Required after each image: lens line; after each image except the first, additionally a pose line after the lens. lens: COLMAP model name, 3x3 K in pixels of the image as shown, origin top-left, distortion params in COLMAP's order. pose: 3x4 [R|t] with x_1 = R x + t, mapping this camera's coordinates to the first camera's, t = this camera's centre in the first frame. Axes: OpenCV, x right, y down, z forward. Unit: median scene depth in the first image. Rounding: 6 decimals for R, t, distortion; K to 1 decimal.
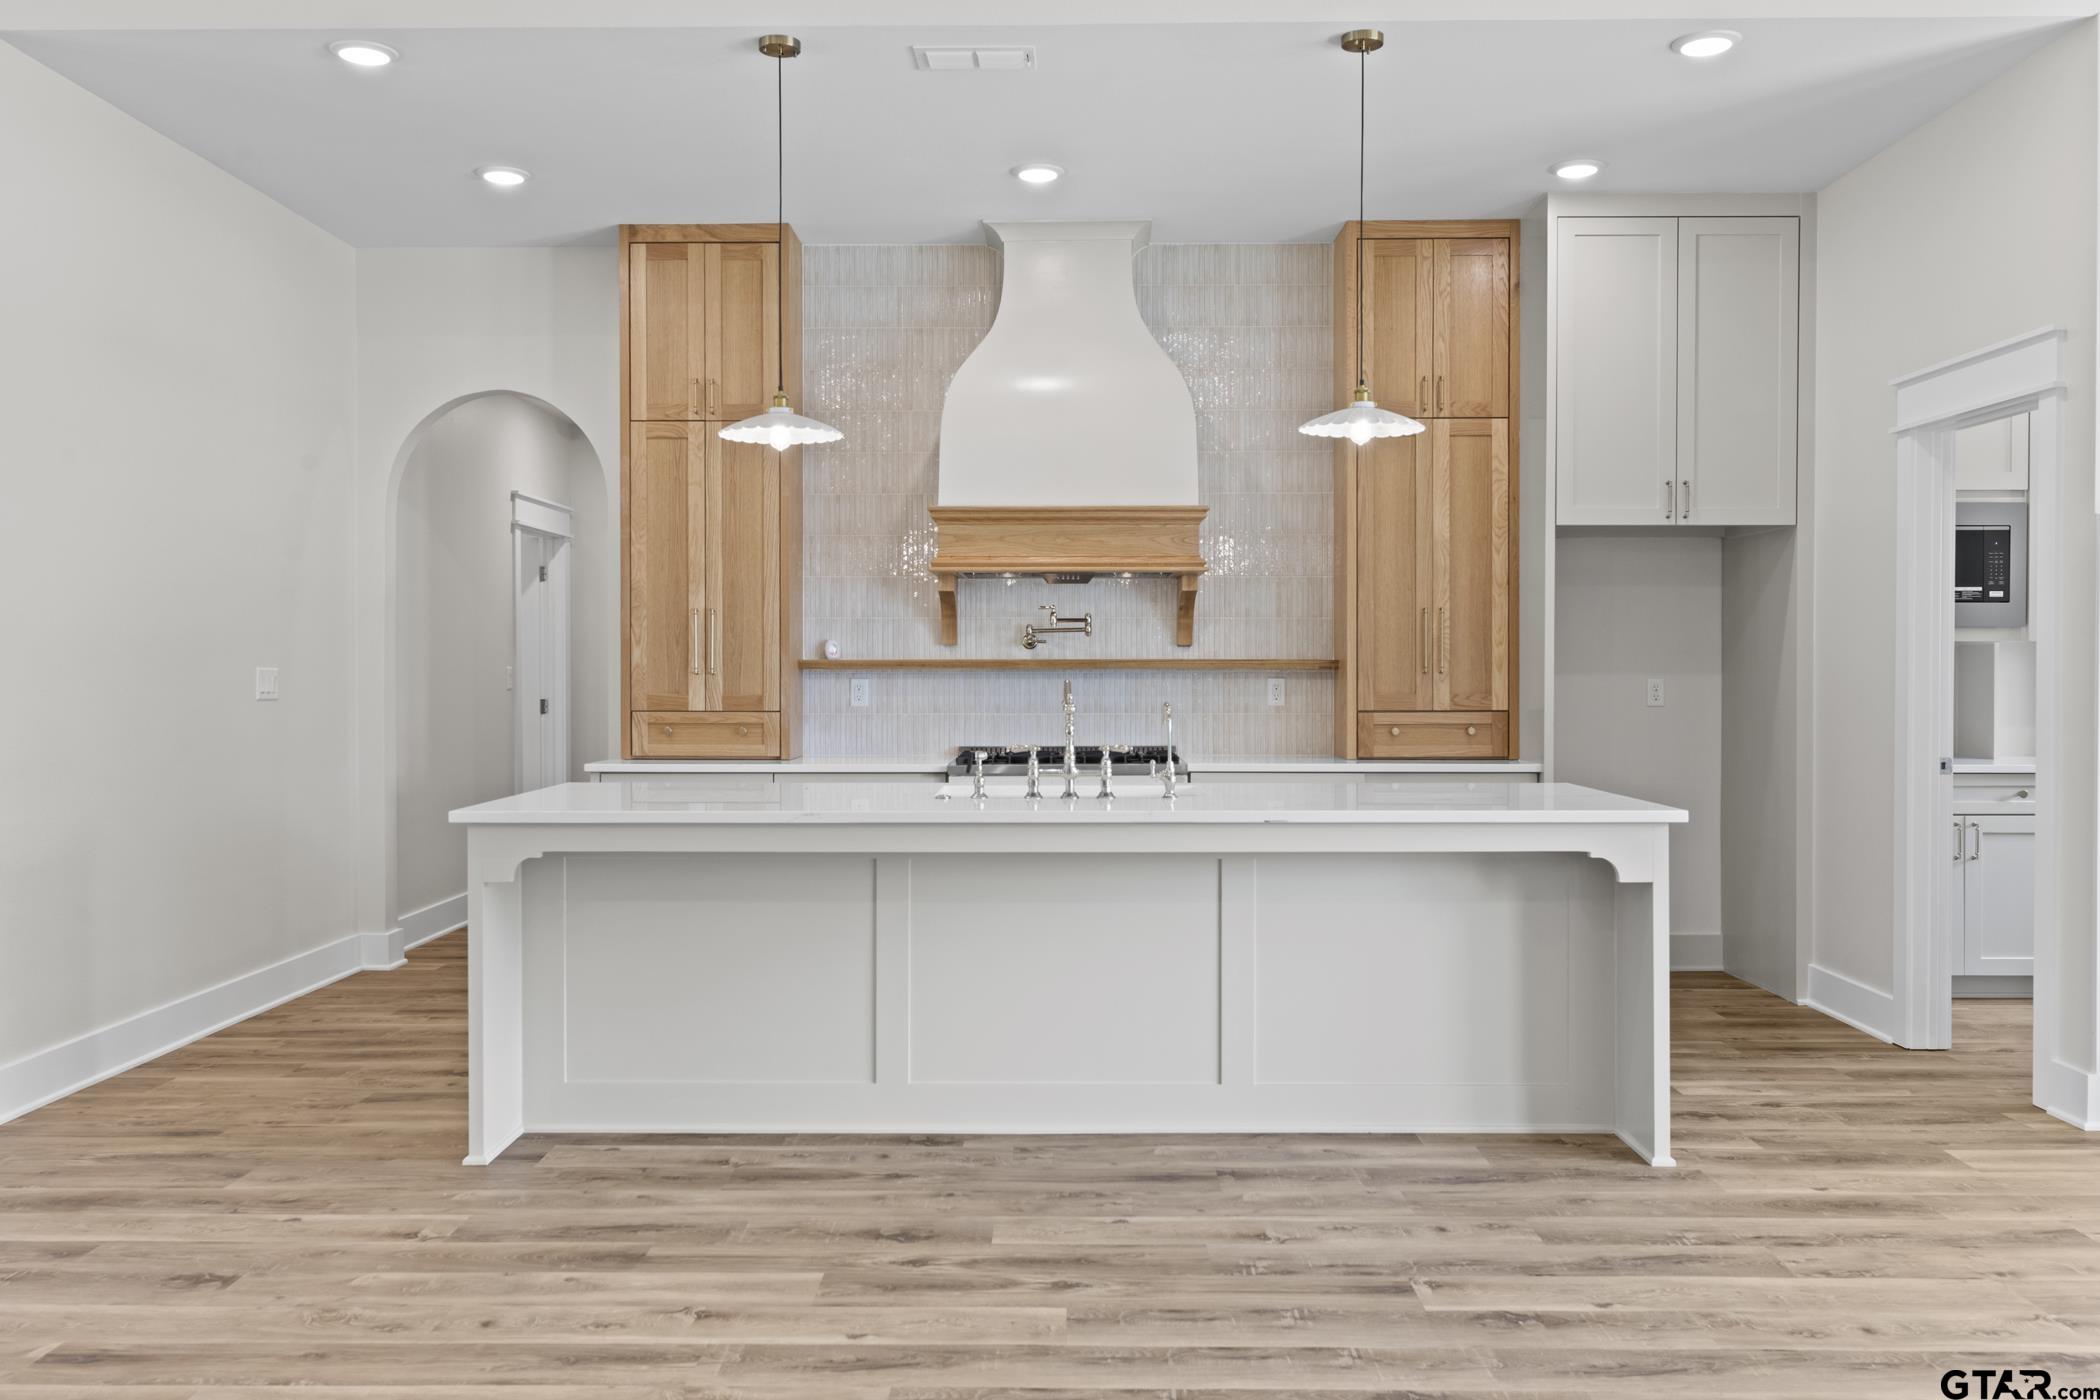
lens RADIAL K [[1651.1, 0, 1050.0], [0, 1651.1, 700.0], [0, 0, 1]] dist [0.003088, 0.004574]
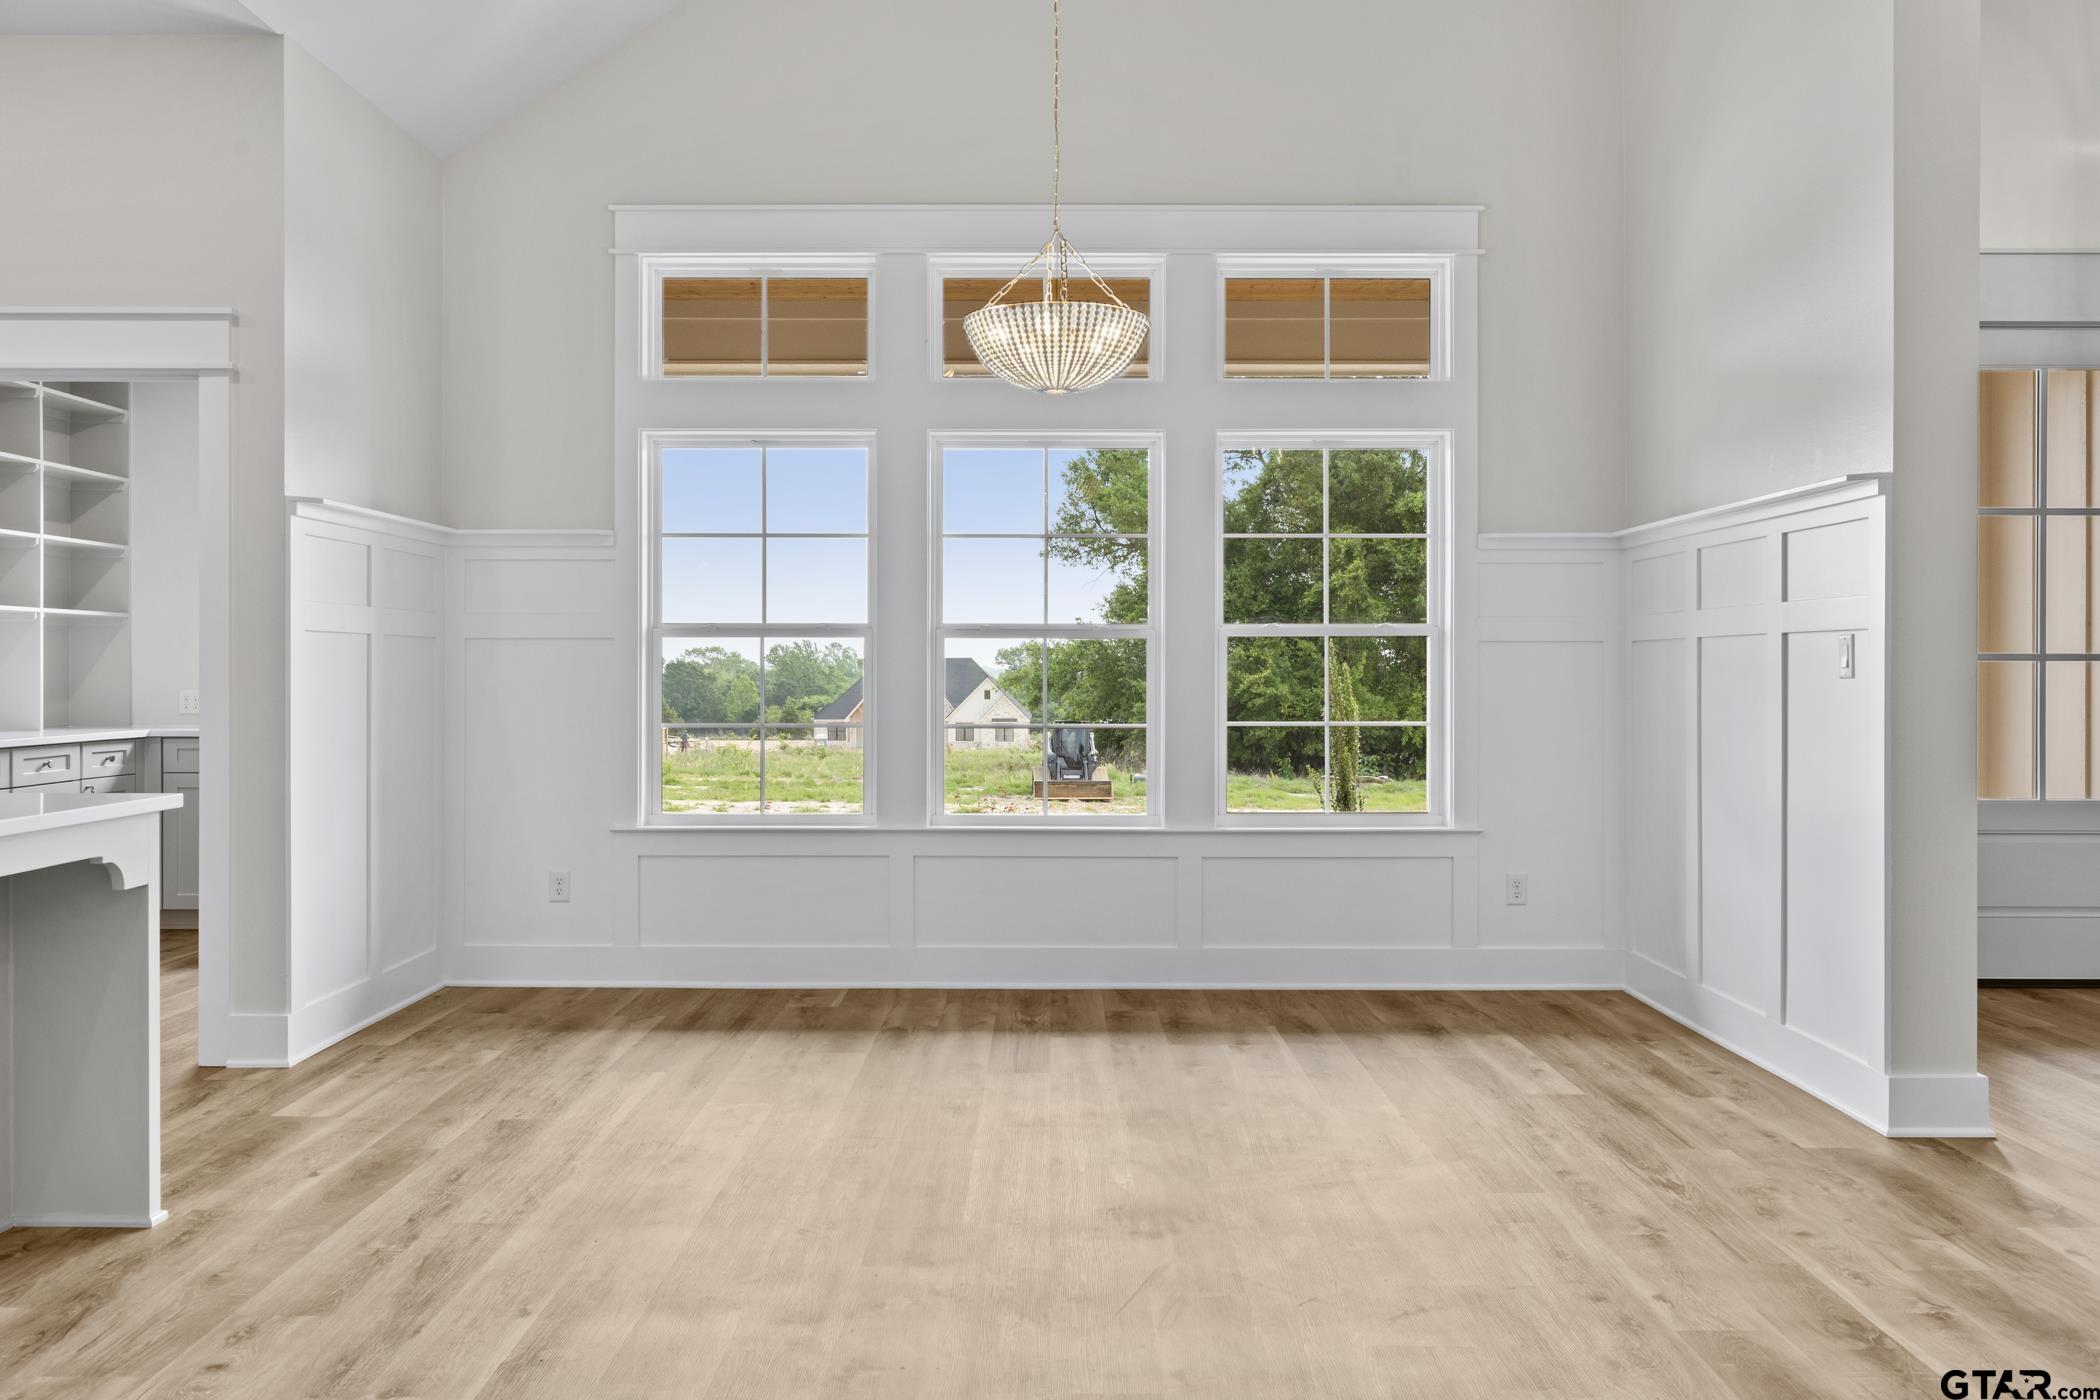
lens RADIAL K [[1512.6, 0, 1050.0], [0, 1512.6, 700.0], [0, 0, 1]] dist [0.002833, 0.000511]
pose [[-0.006494, -0.015811, 0.999854, -0.432824], [0.014220, 0.999772, 0.015902, 0.013954], [-0.999878, 0.014321, -0.006268, 0.609165]]
